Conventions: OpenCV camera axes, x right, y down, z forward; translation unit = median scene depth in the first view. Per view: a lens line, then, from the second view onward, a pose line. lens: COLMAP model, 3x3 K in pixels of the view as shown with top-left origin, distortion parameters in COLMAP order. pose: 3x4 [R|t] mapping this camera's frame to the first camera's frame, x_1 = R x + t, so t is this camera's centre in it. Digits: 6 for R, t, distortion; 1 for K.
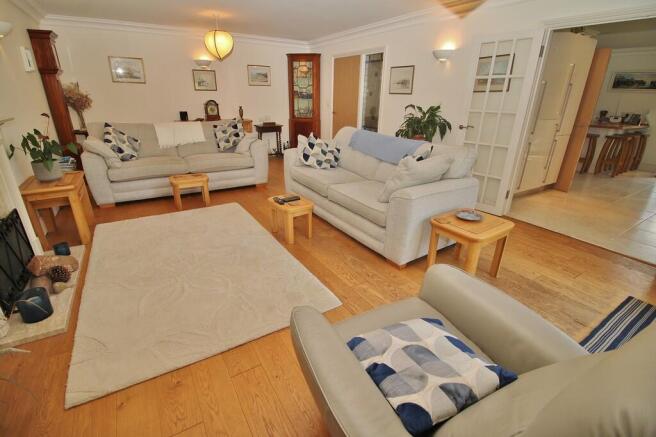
lens RADIAL K [[305.4, 0, 328.9], [0, 305.4, 216.1], [0, 0, 1]] dist [-0.019647, -0.001773]
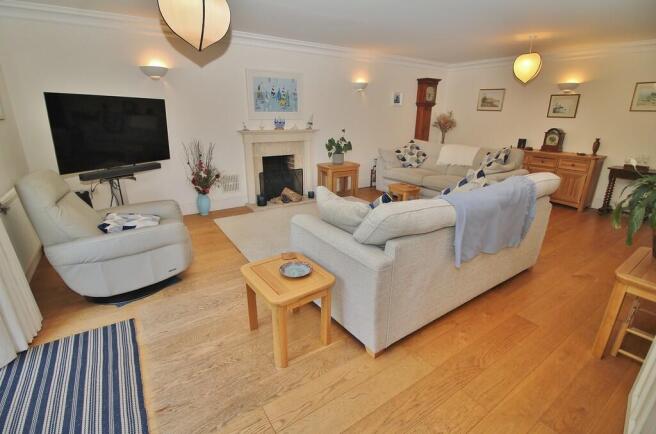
lens RADIAL K [[305.4, 0, 328.0], [0, 305.4, 220.1], [0, 0, 1]] dist [-0.019647, -0.001773]
pose [[0.046441, 0.305742, -0.950981, 0.479180], [-0.375702, 0.887454, 0.266971, -0.142305], [0.925576, 0.344887, 0.156082, 0.371859]]
